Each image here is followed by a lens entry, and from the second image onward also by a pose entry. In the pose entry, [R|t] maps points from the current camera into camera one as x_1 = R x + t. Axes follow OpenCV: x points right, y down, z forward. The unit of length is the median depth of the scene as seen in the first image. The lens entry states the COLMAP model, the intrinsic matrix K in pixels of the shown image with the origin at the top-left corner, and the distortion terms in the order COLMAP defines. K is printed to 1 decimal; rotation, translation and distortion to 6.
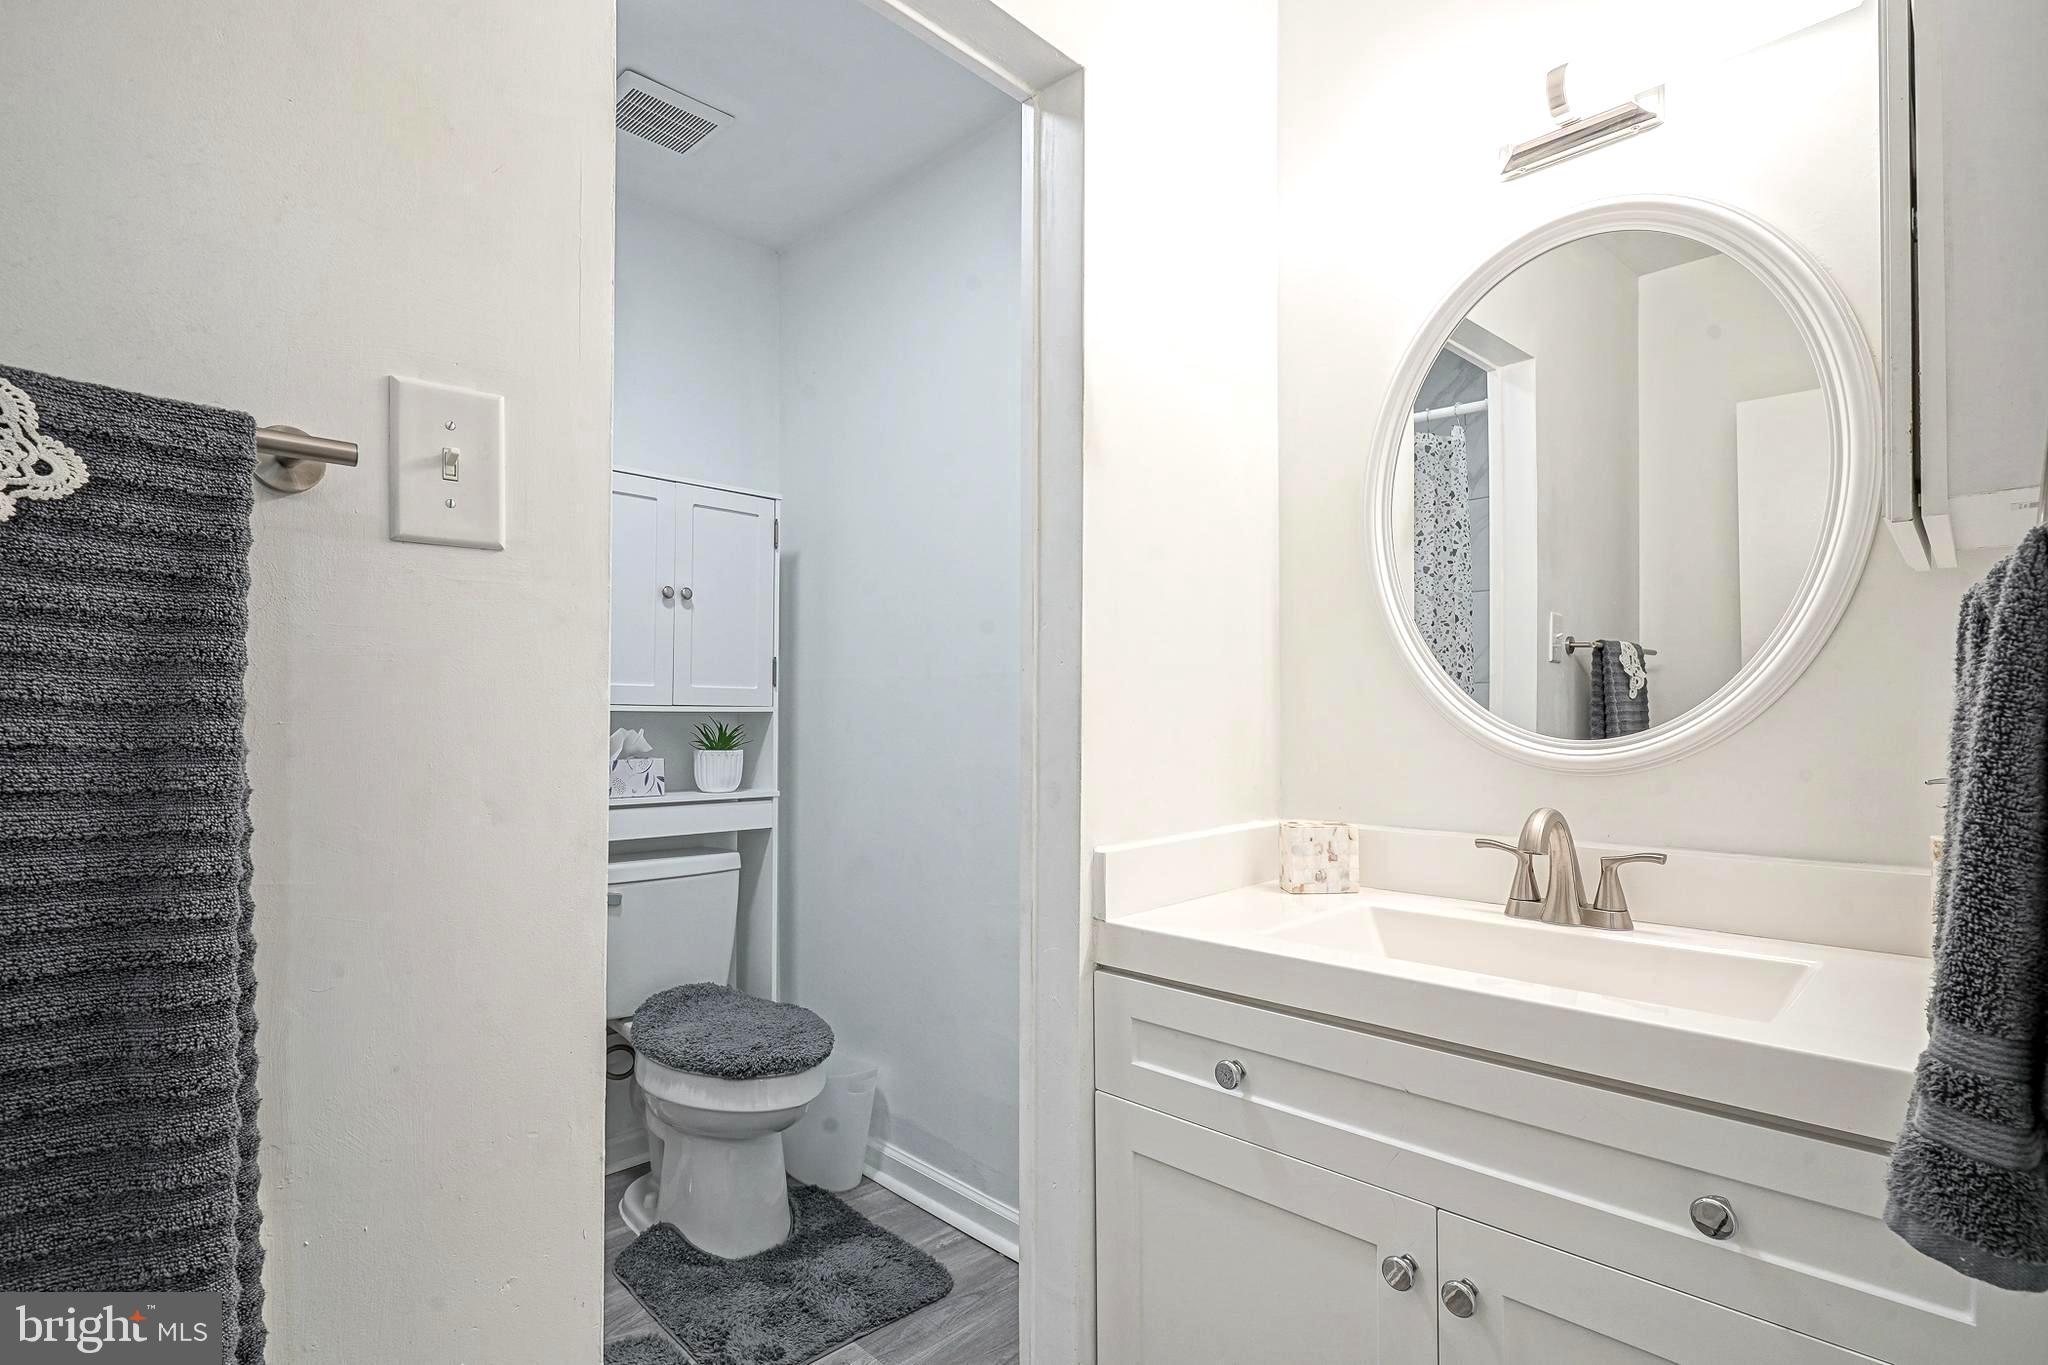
lens RADIAL K [[1012.3, 0, 1027.8], [0, 1012.3, 694.5], [0, 0, 1]] dist [-0.010440, 0.005107]
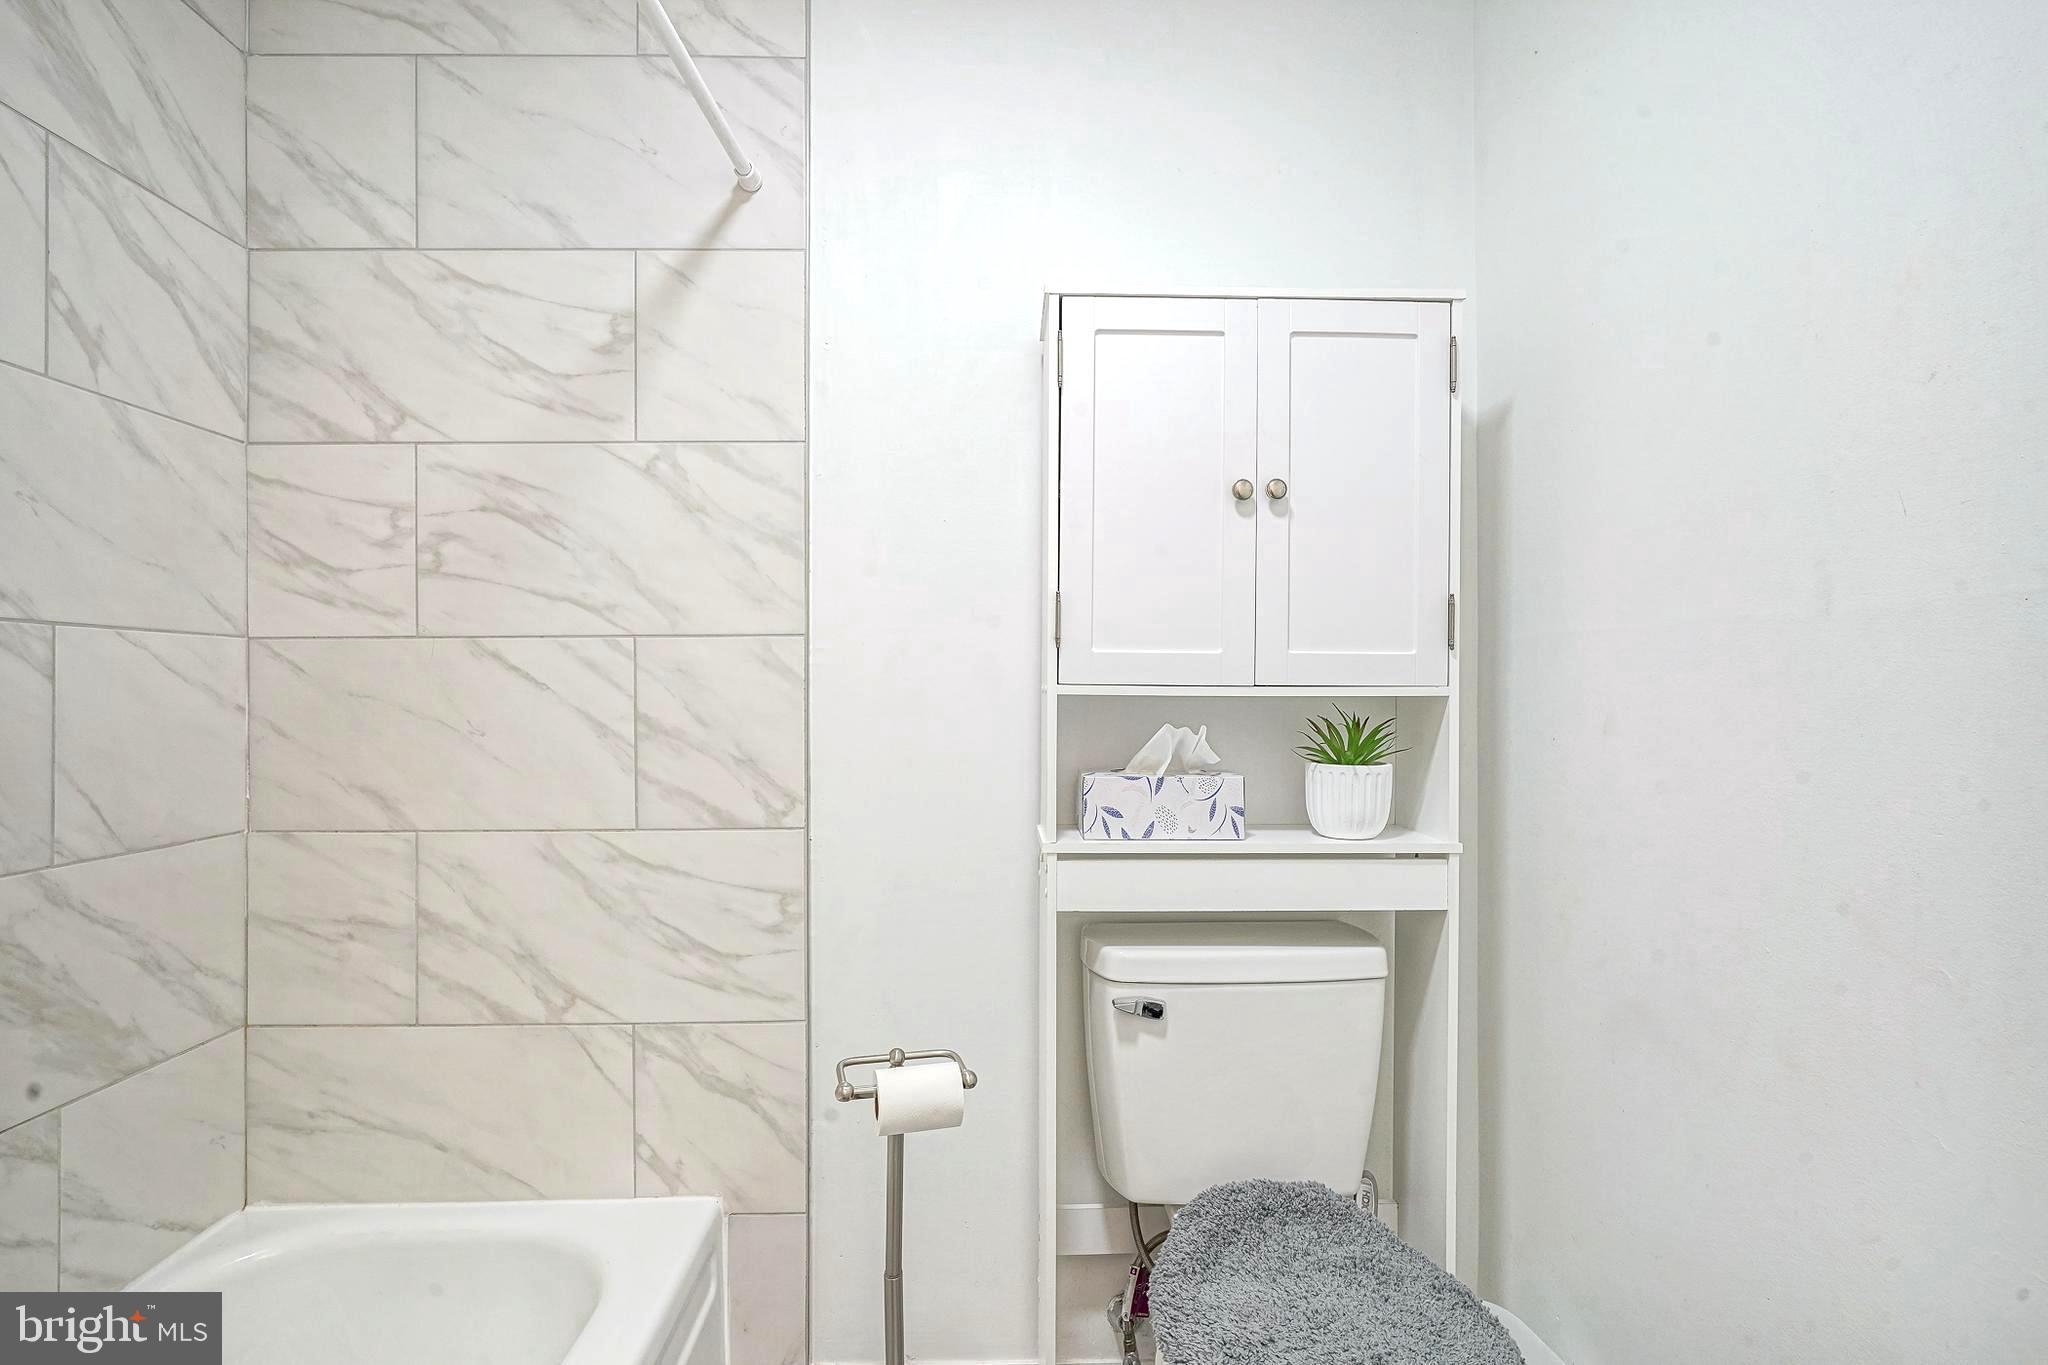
lens RADIAL K [[1012.3, 0, 1028.9], [0, 1012.3, 692.9], [0, 0, 1]] dist [-0.010440, 0.005107]
pose [[0.725944, -0.003941, -0.687742, -0.044938], [0.013390, 0.999875, 0.008404, 0.008025], [0.687623, -0.015310, 0.725906, 0.466902]]
